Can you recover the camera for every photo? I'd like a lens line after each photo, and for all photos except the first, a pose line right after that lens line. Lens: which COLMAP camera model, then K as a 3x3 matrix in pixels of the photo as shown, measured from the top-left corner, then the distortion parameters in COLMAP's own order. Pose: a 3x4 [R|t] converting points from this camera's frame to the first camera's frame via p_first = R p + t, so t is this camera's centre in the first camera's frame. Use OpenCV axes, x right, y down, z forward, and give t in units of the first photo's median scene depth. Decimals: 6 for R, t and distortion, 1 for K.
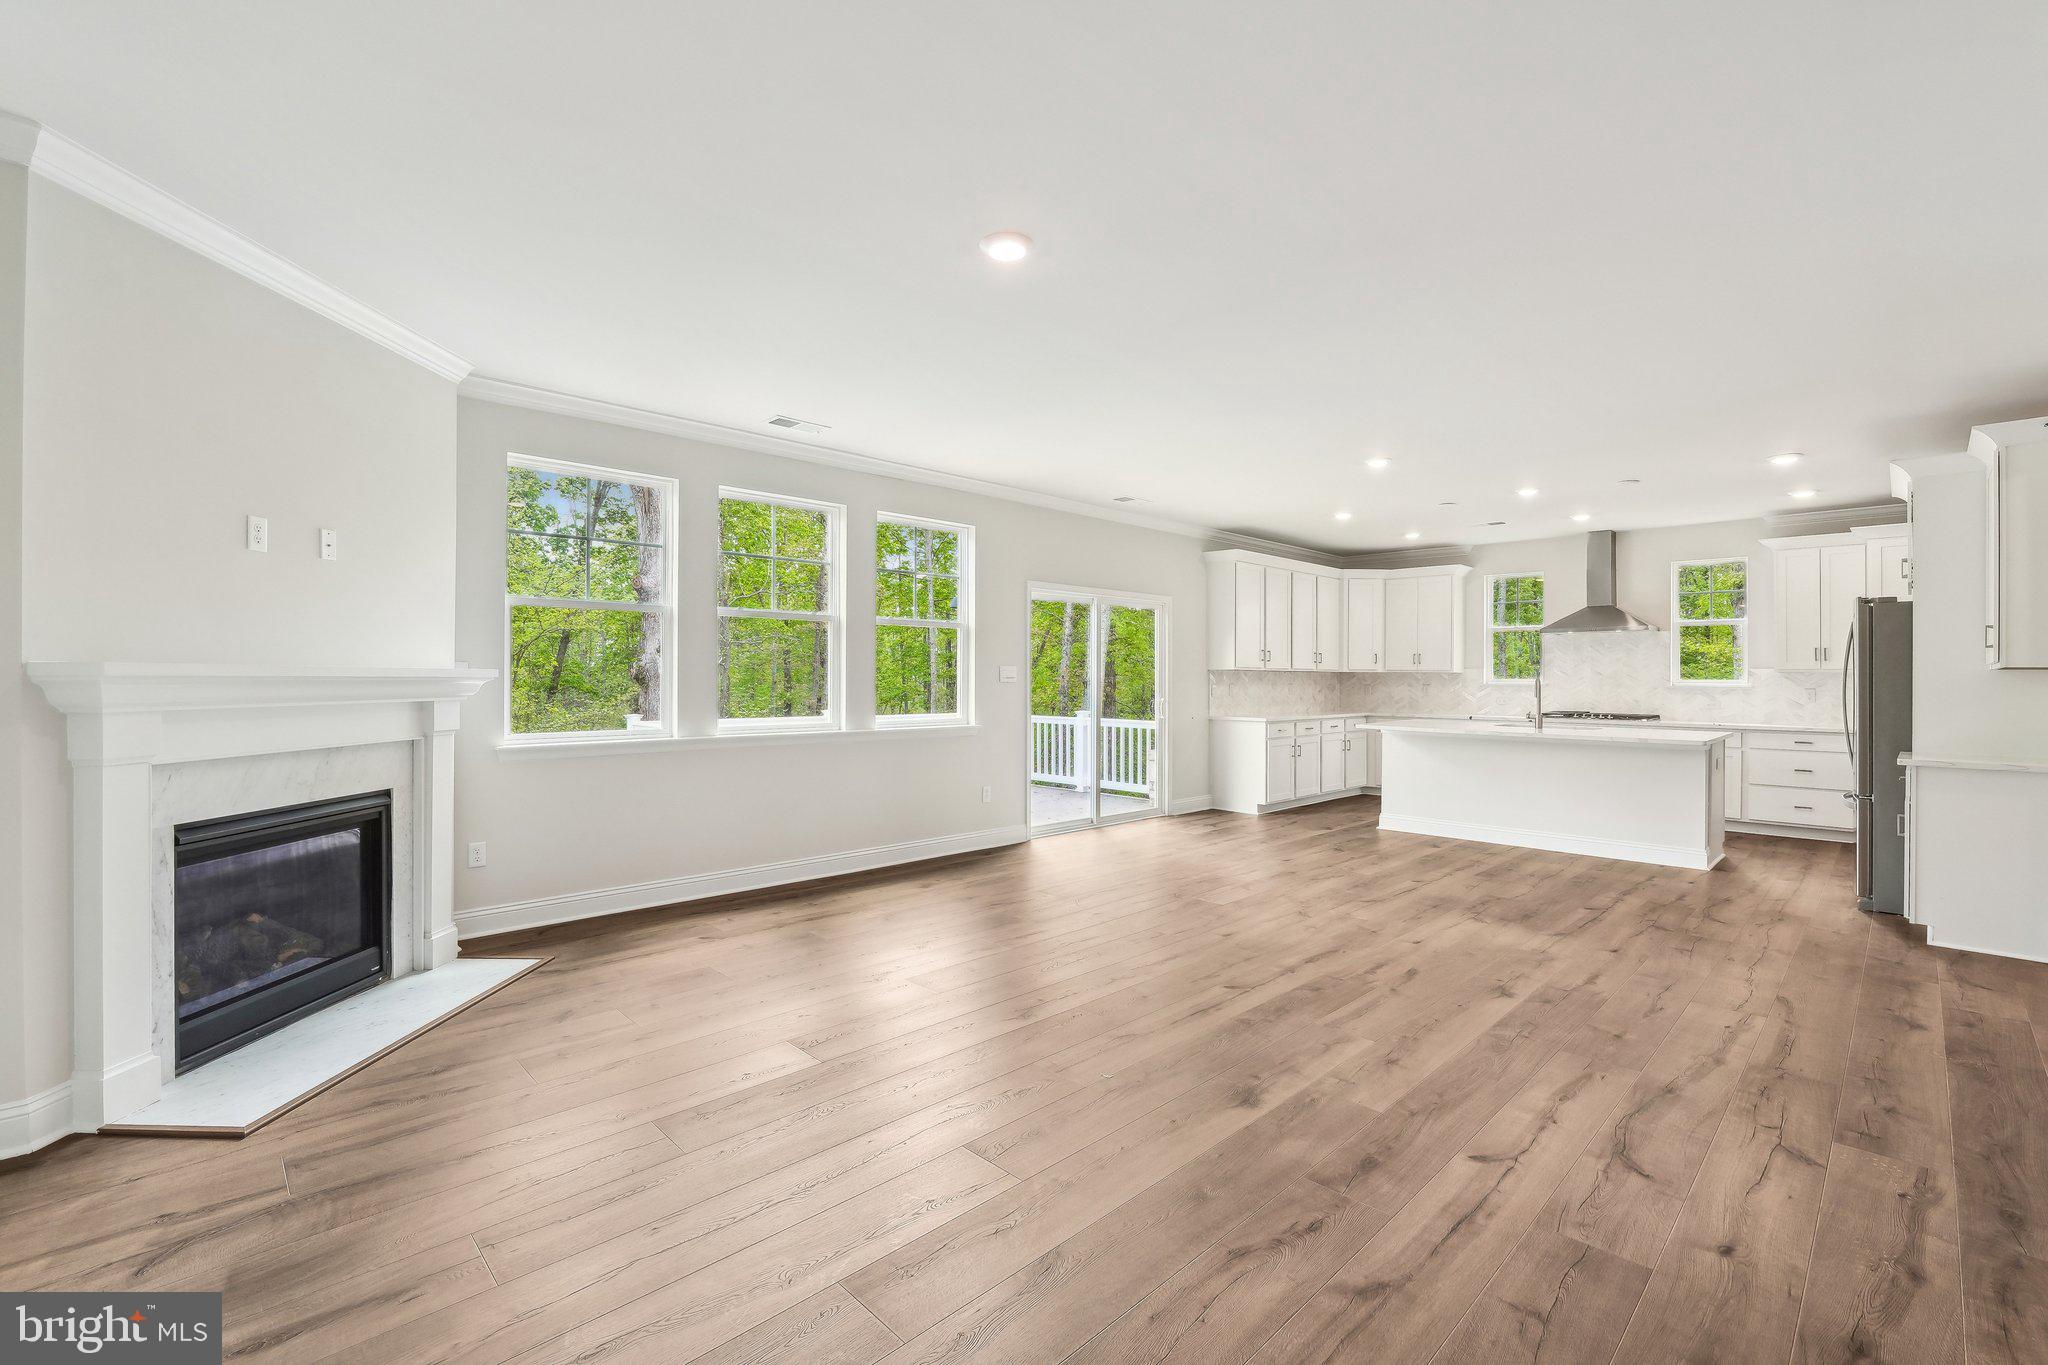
lens RADIAL K [[871.2, 0, 1024.5], [0, 871.2, 680.0], [0, 0, 1]] dist [0.001347, 0.000427]
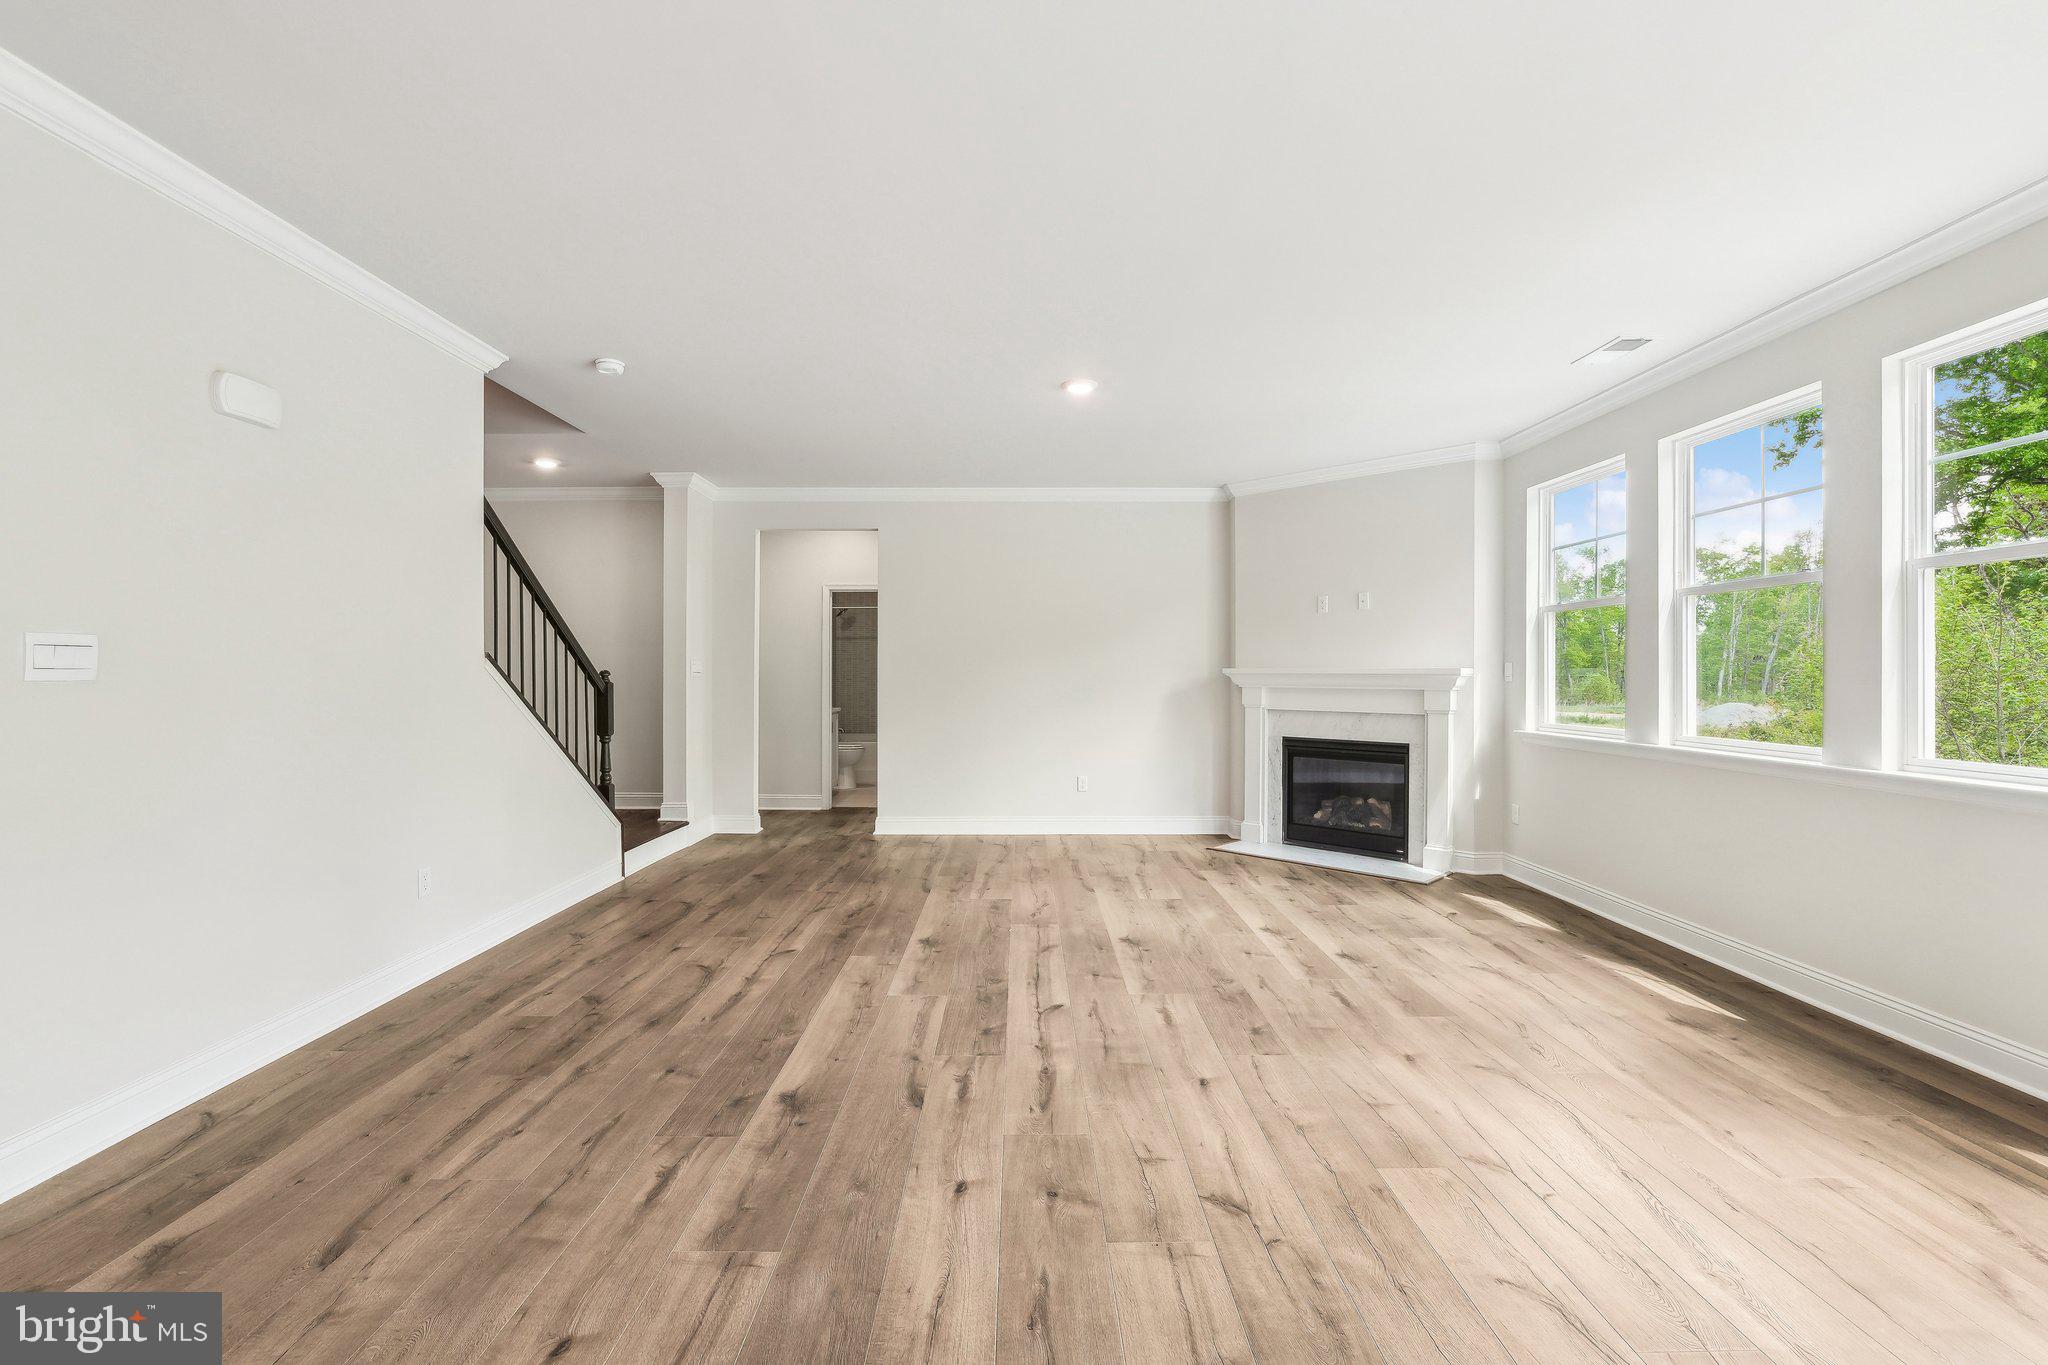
lens RADIAL K [[871.2, 0, 1025.1], [0, 871.2, 681.0], [0, 0, 1]] dist [0.001347, 0.000427]
pose [[-0.688505, -0.002150, -0.725229, 1.106466], [-0.005597, 0.999982, 0.002350, 0.012080], [0.725210, 0.005677, -0.688504, 1.922083]]
